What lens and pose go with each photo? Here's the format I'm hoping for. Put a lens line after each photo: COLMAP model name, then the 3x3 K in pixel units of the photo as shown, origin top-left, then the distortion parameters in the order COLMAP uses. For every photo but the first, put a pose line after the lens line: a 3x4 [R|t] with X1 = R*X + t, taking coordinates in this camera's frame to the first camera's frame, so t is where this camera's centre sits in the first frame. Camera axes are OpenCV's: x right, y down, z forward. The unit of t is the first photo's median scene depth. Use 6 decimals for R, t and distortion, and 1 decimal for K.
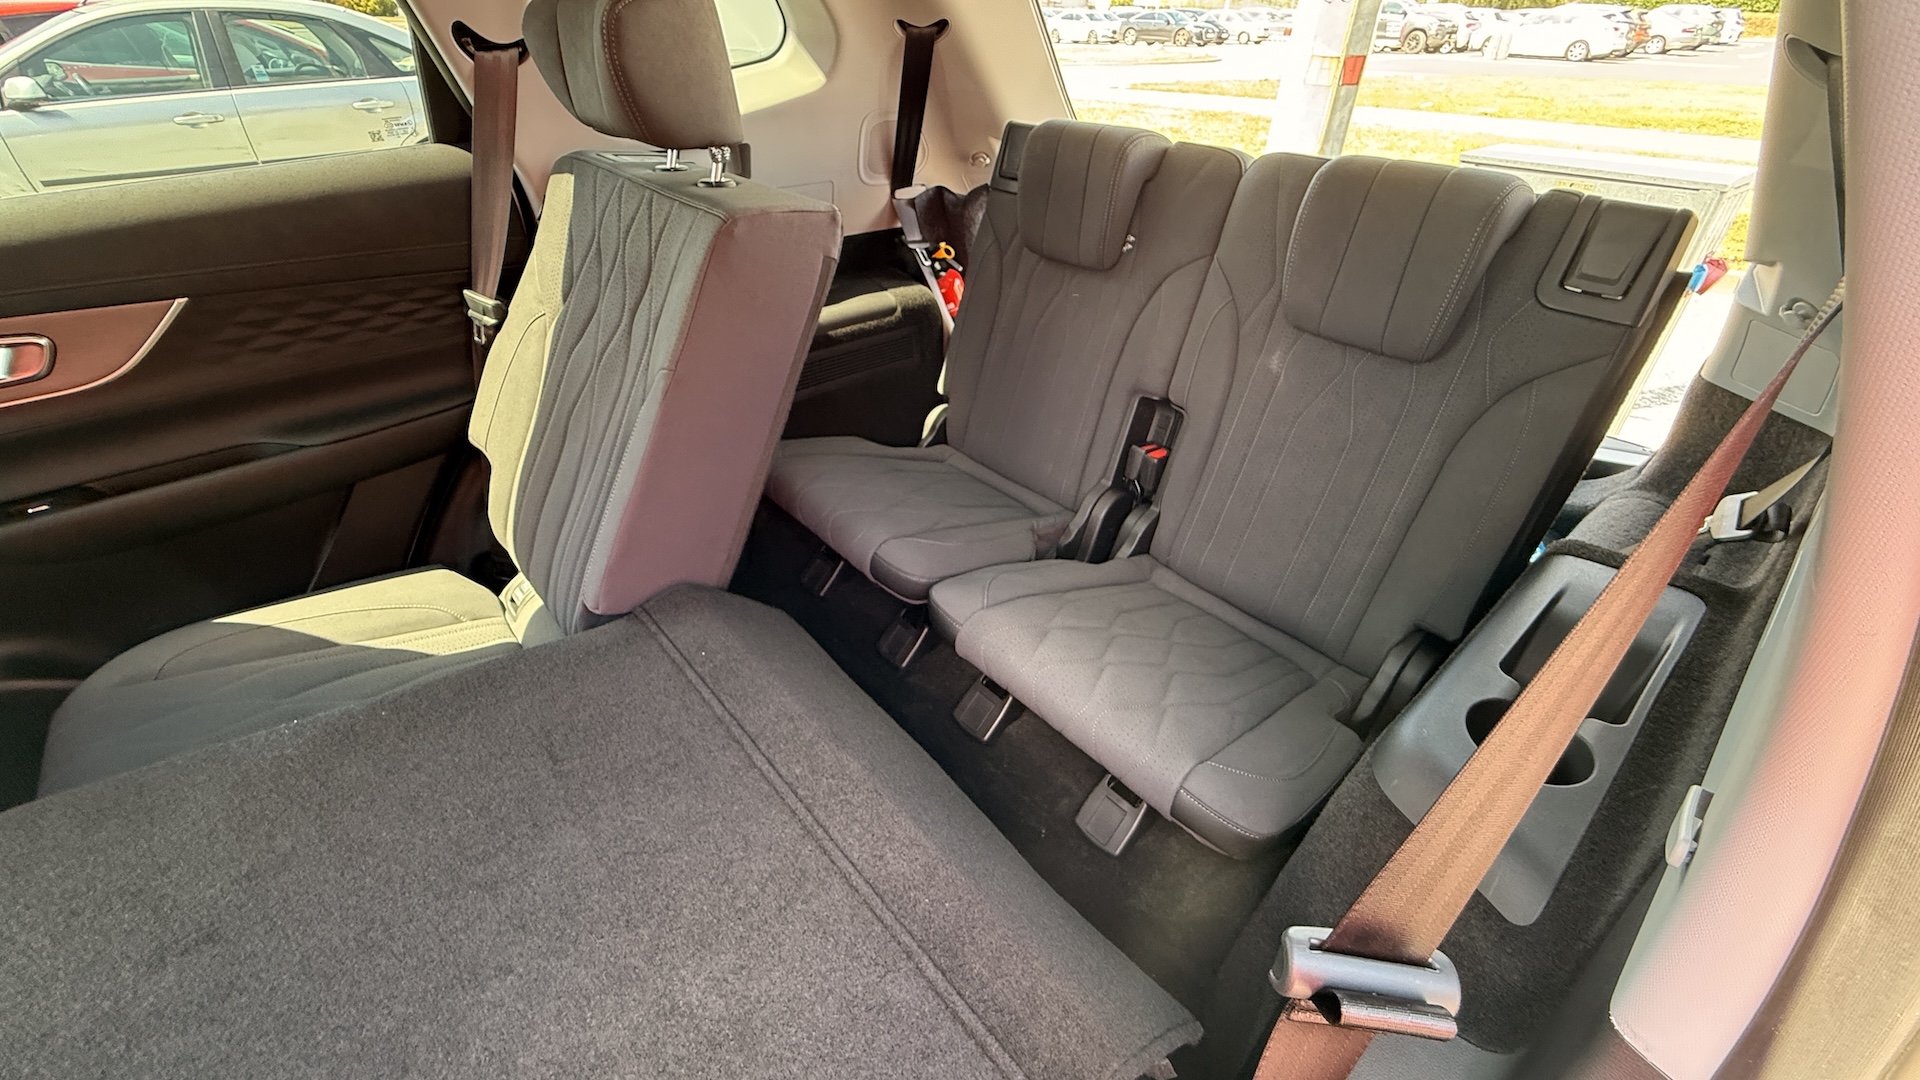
lens RADIAL K [[766.5, 0, 958.7], [0, 766.5, 535.7], [0, 0, 1]] dist [-0.004911, 0.001368]
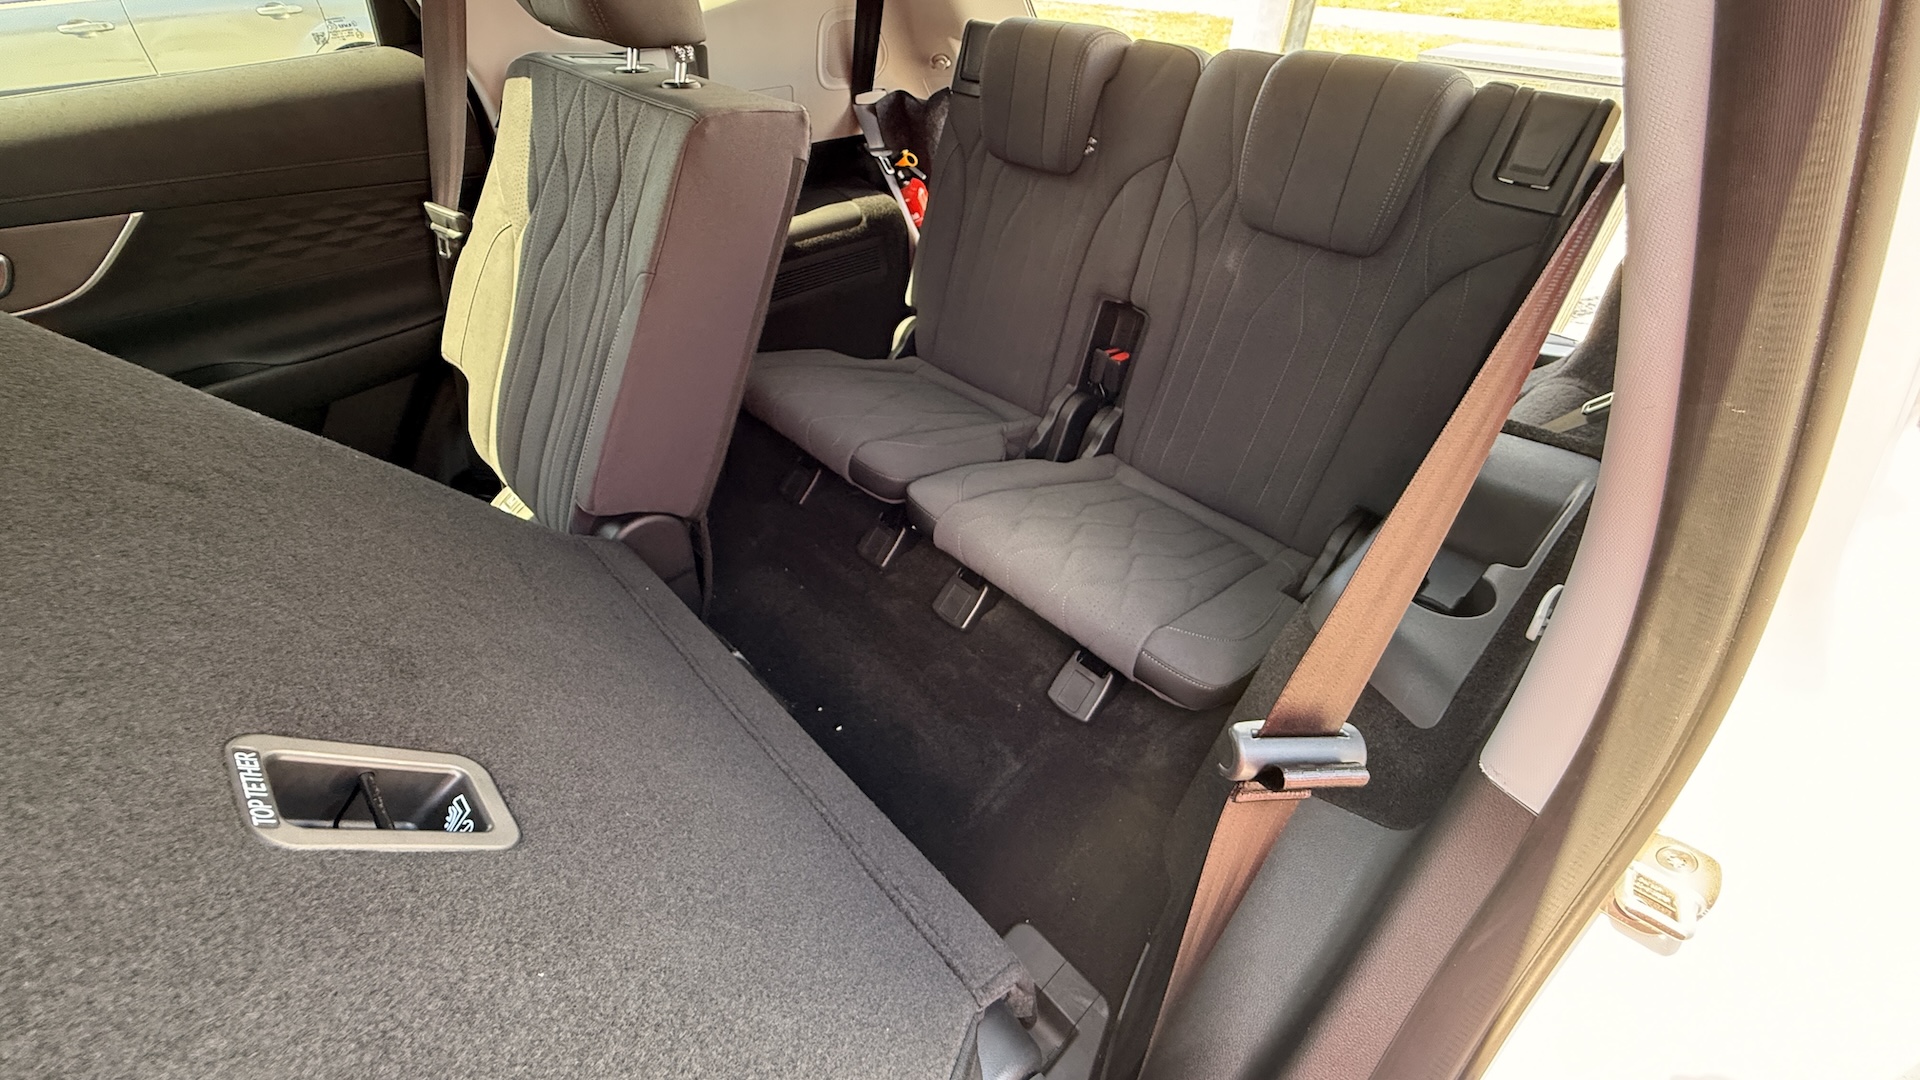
lens RADIAL K [[766.5, 0, 958.2], [0, 766.5, 536.7], [0, 0, 1]] dist [-0.004911, 0.001368]
pose [[0.998724, -0.032005, 0.039065, -0.010500], [0.028280, 0.995316, 0.092451, 0.039345], [-0.041840, -0.091228, 0.994951, -0.055138]]
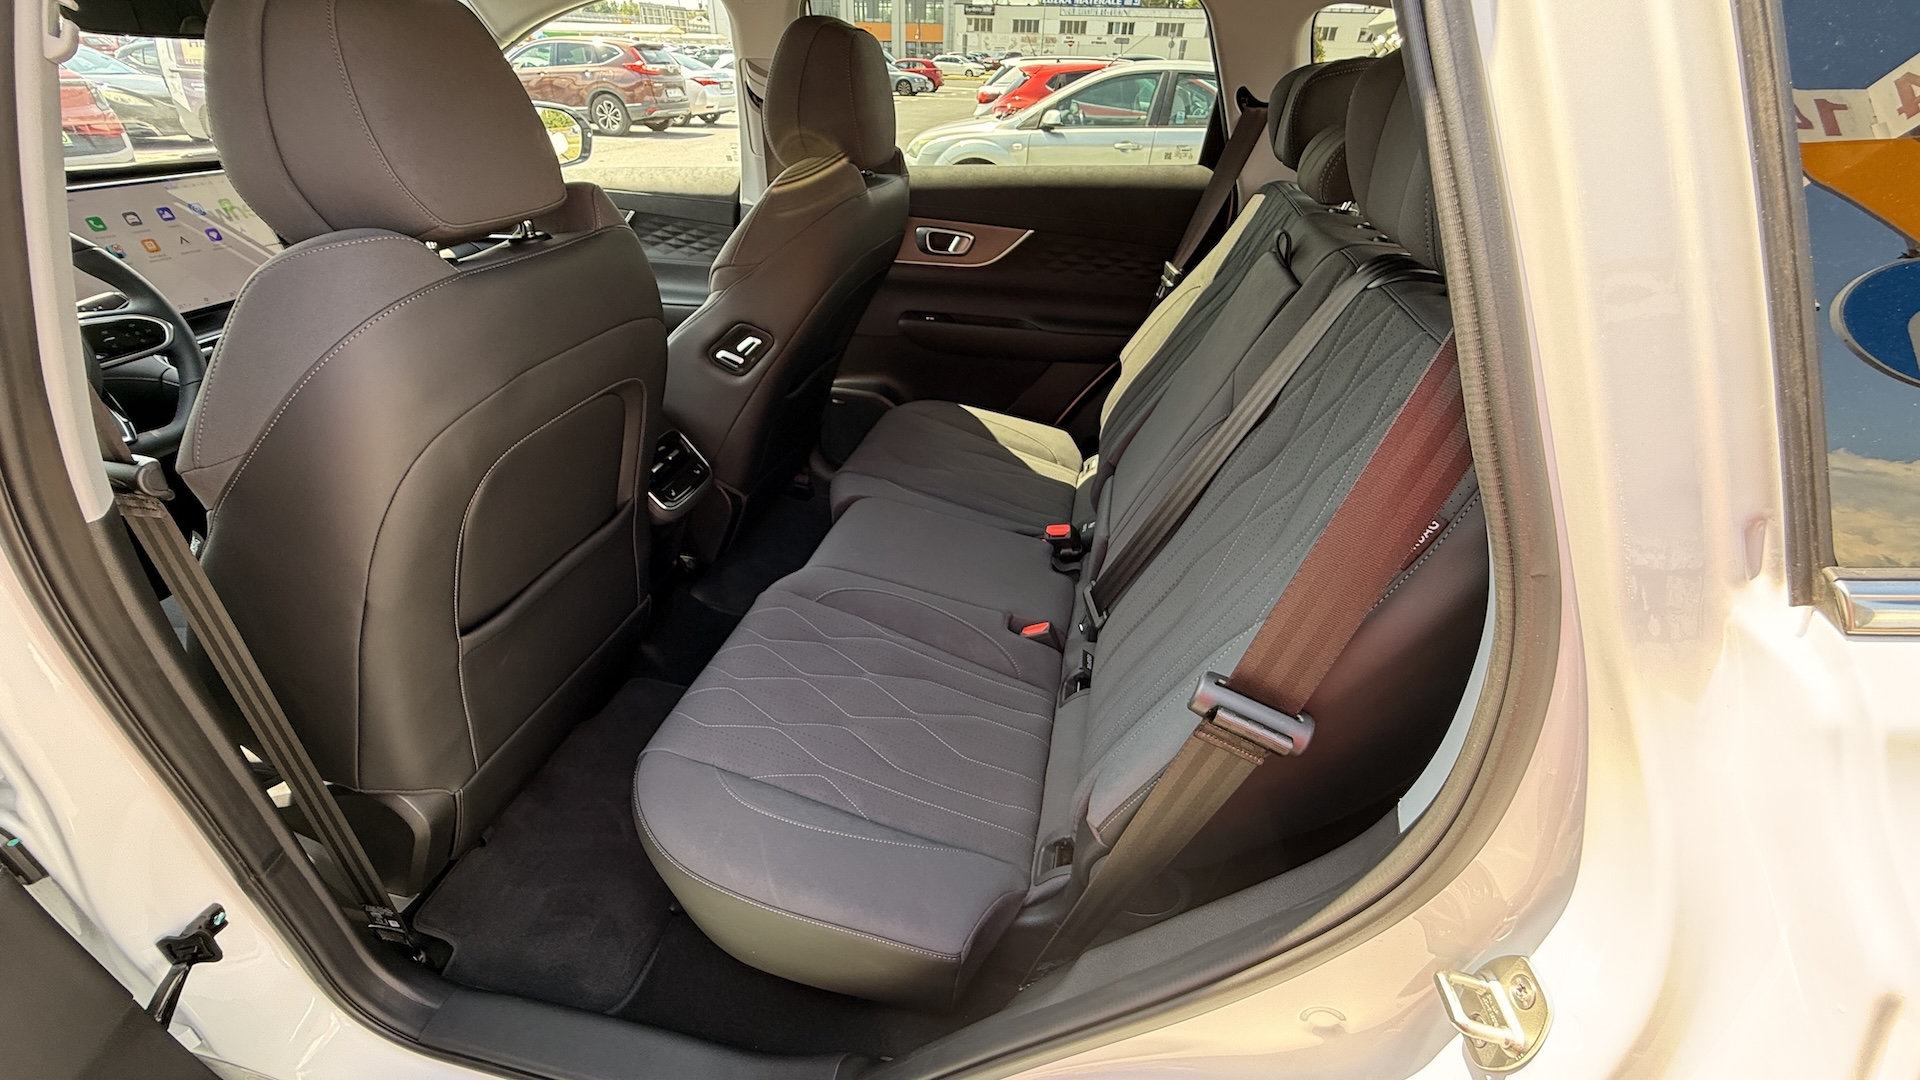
lens RADIAL K [[766.5, 0, 956.7], [0, 766.5, 541.9], [0, 0, 1]] dist [-0.004911, 0.001368]
pose [[0.596380, 0.435974, -0.673986, 0.352994], [-0.473034, 0.869244, 0.143713, 0.131920], [0.648514, 0.233111, 0.724630, -0.210183]]
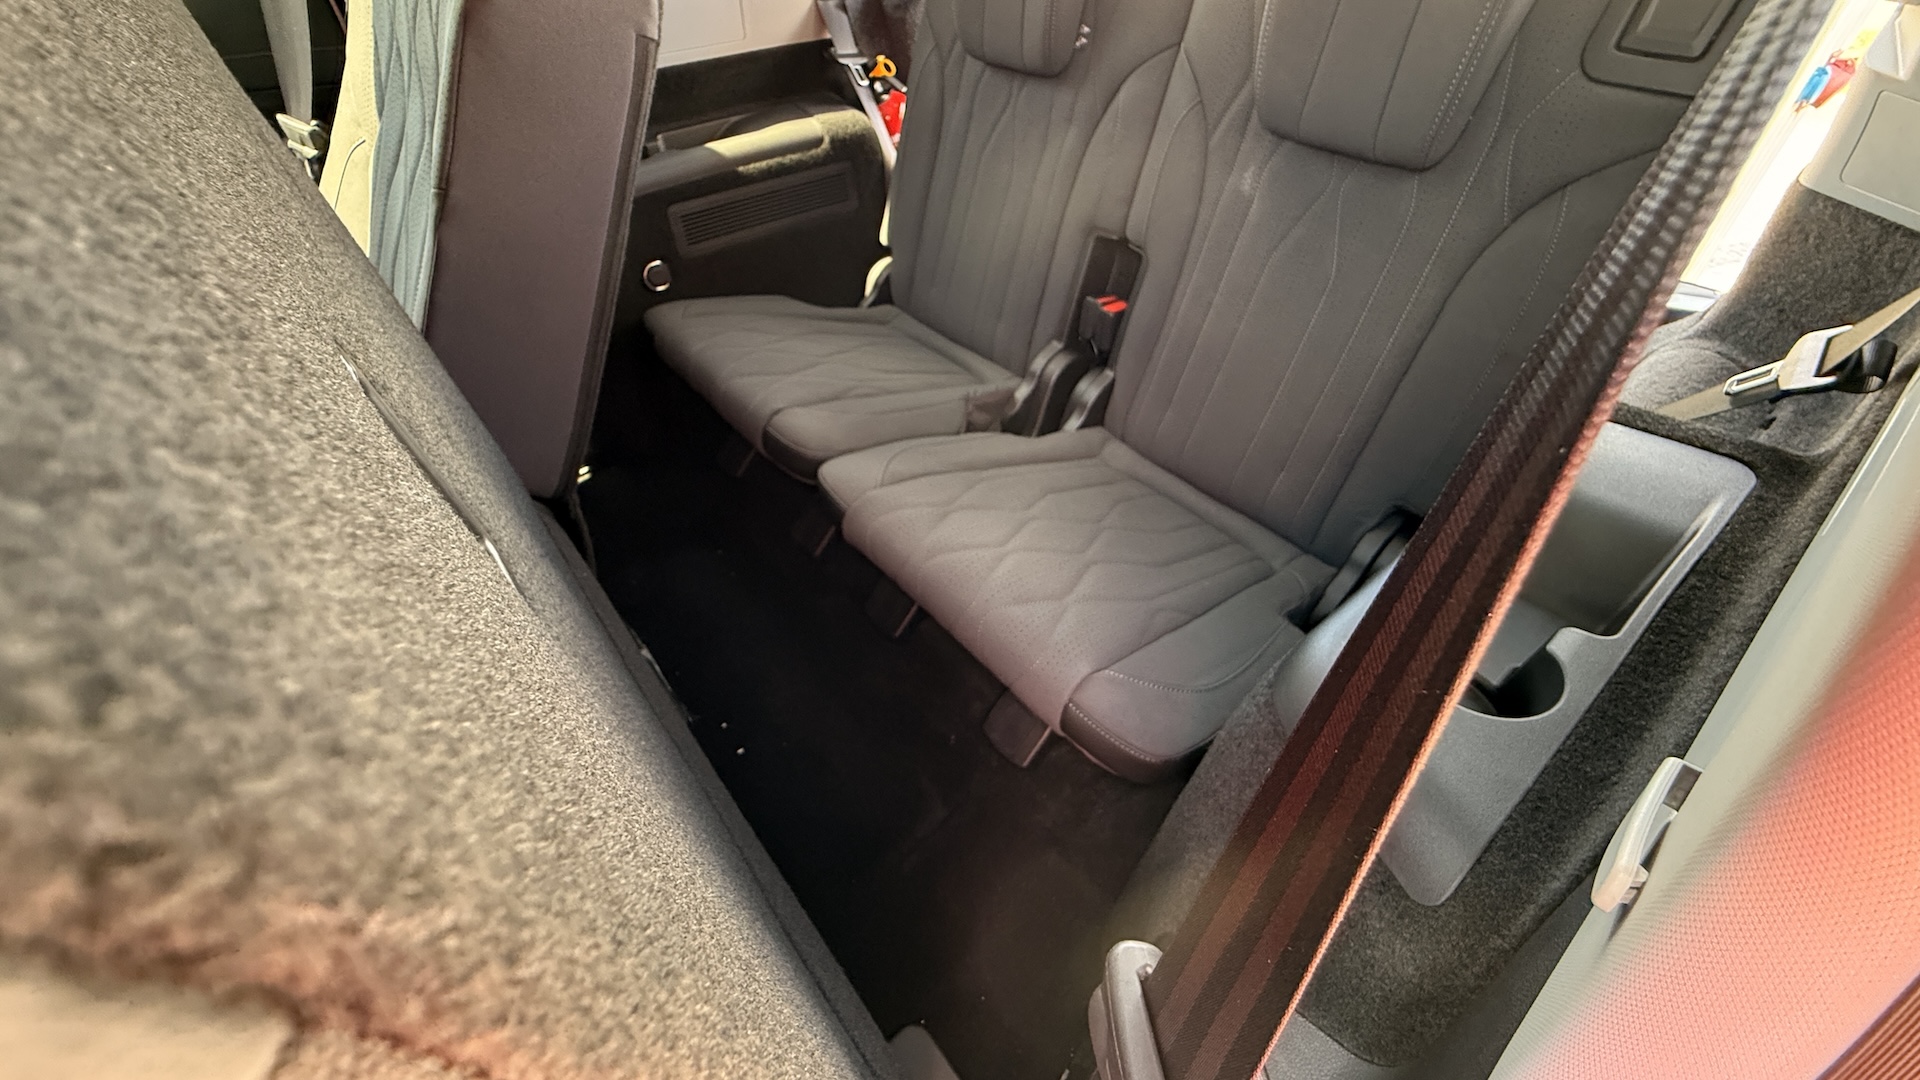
lens RADIAL K [[766.5, 0, 963.6], [0, 766.5, 534.2], [0, 0, 1]] dist [-0.004911, 0.001368]
pose [[0.999097, -0.001841, -0.042447, 0.148349], [0.008077, 0.989073, 0.147207, 0.018799], [0.041712, -0.147416, 0.988195, 0.139193]]
